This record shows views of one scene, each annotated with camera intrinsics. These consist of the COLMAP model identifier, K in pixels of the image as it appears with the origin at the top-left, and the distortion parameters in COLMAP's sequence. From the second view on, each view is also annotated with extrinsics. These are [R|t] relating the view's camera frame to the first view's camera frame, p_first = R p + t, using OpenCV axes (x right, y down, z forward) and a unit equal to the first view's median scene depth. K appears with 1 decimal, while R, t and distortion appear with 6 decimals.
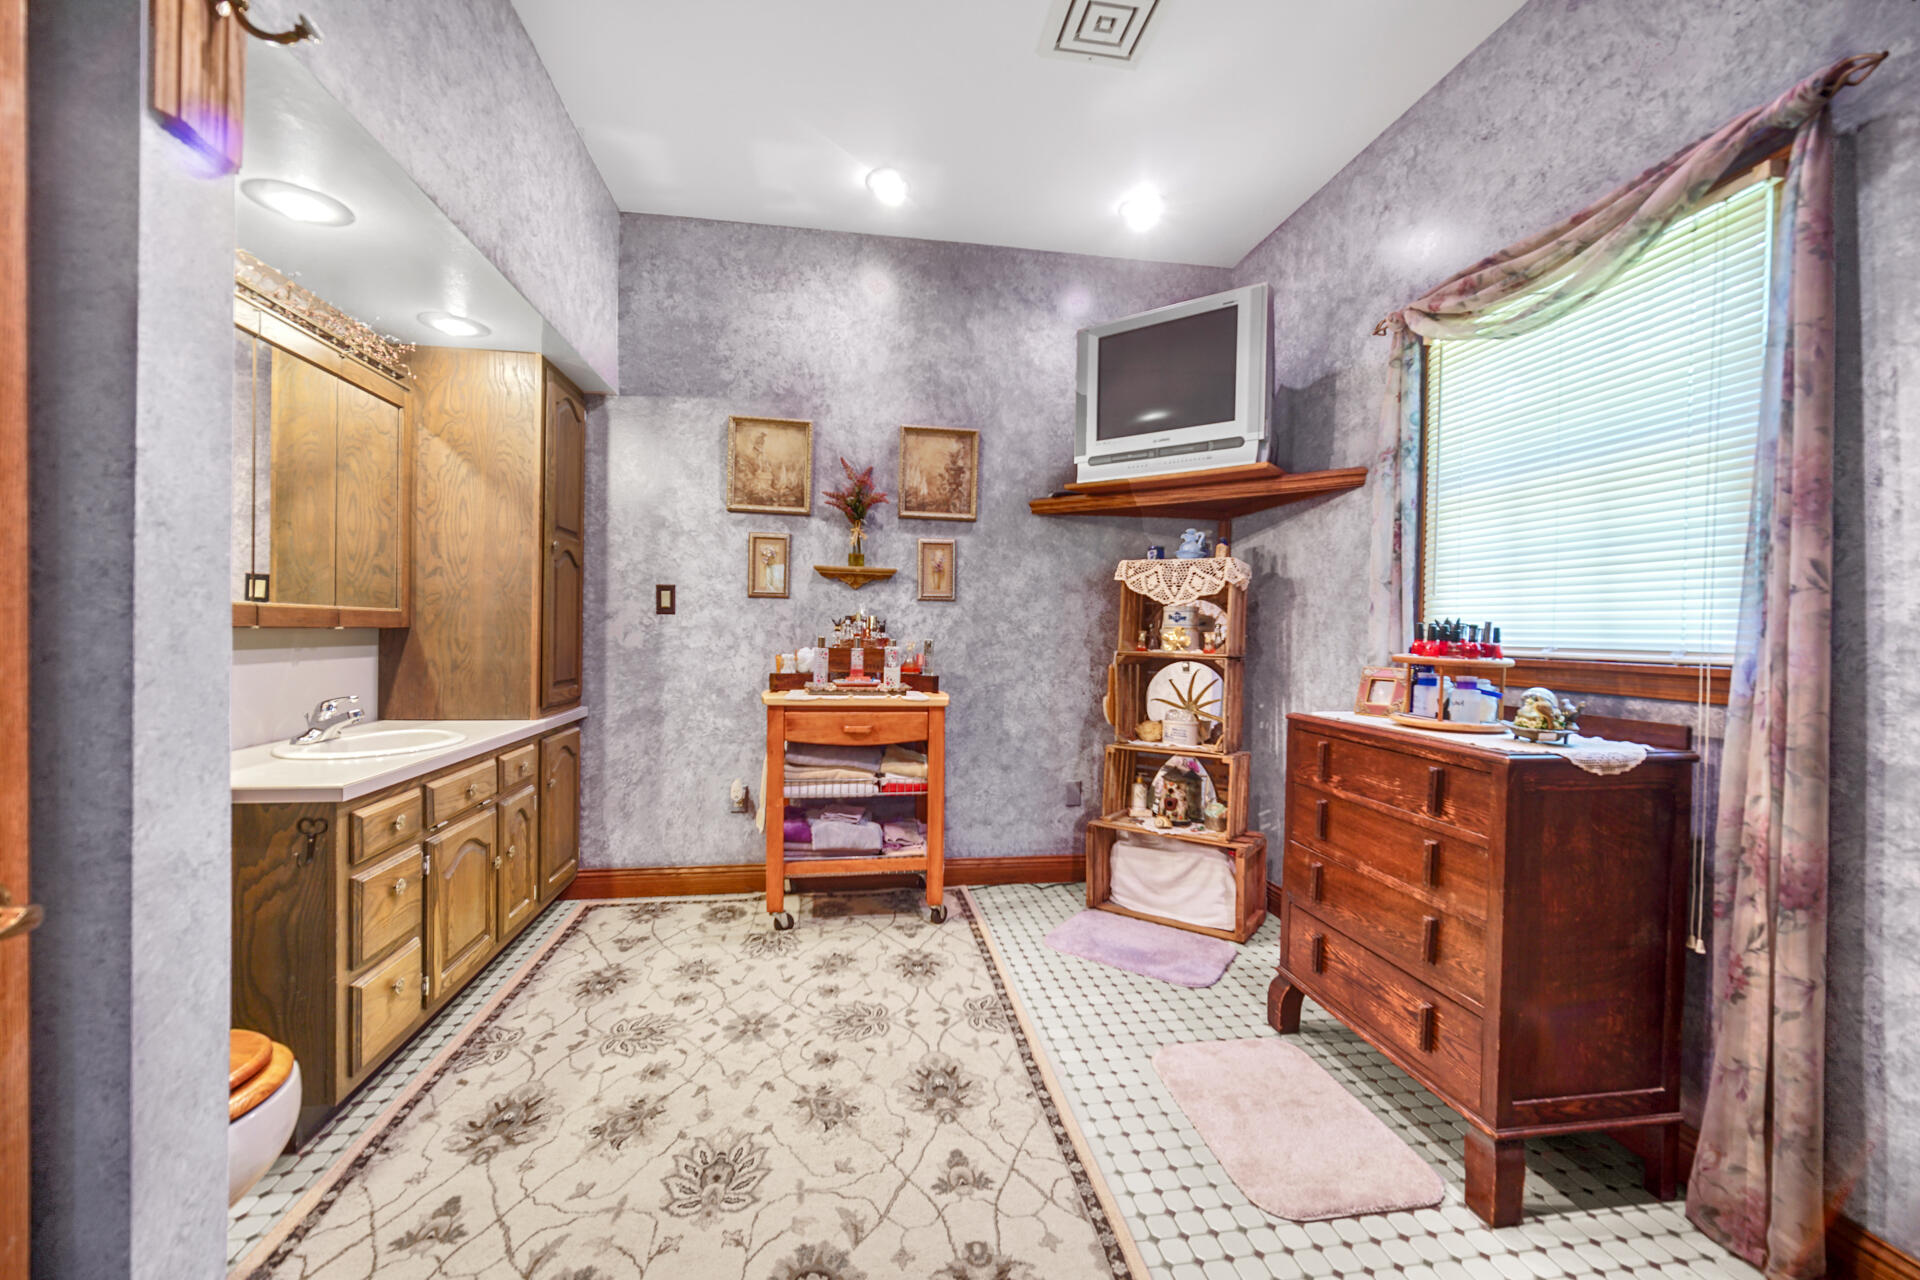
lens RADIAL K [[781.4, 0, 964.8], [0, 781.4, 639.6], [0, 0, 1]] dist [0.003239, -0.000811]
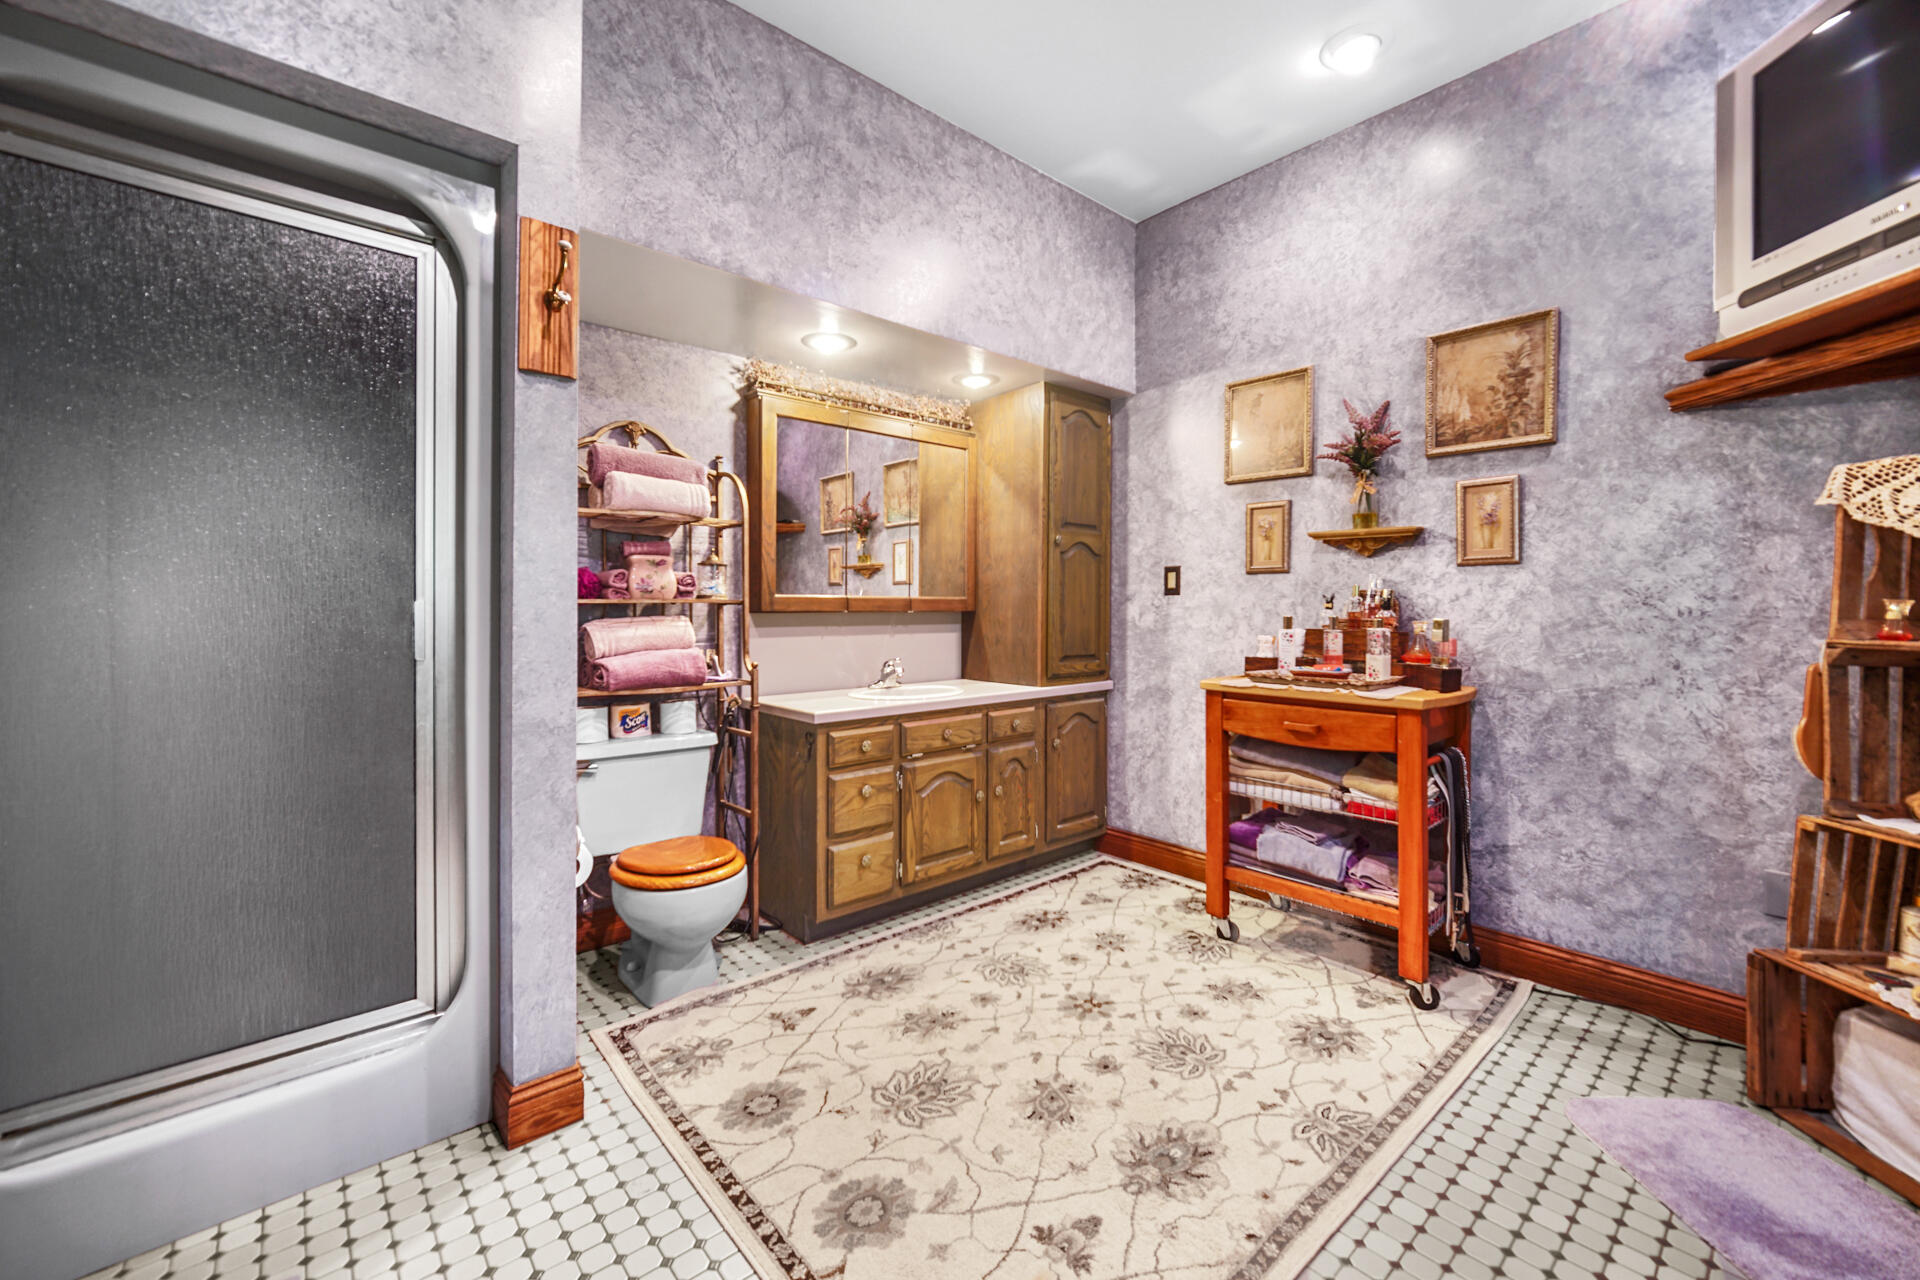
lens RADIAL K [[781.4, 0, 937.1], [0, 781.4, 606.3], [0, 0, 1]] dist [0.003239, -0.000811]
pose [[0.514922, -0.017778, -0.857053, 0.342517], [-0.001167, 0.999769, -0.021439, 0.004578], [0.857236, 0.012040, 0.514782, 0.218249]]
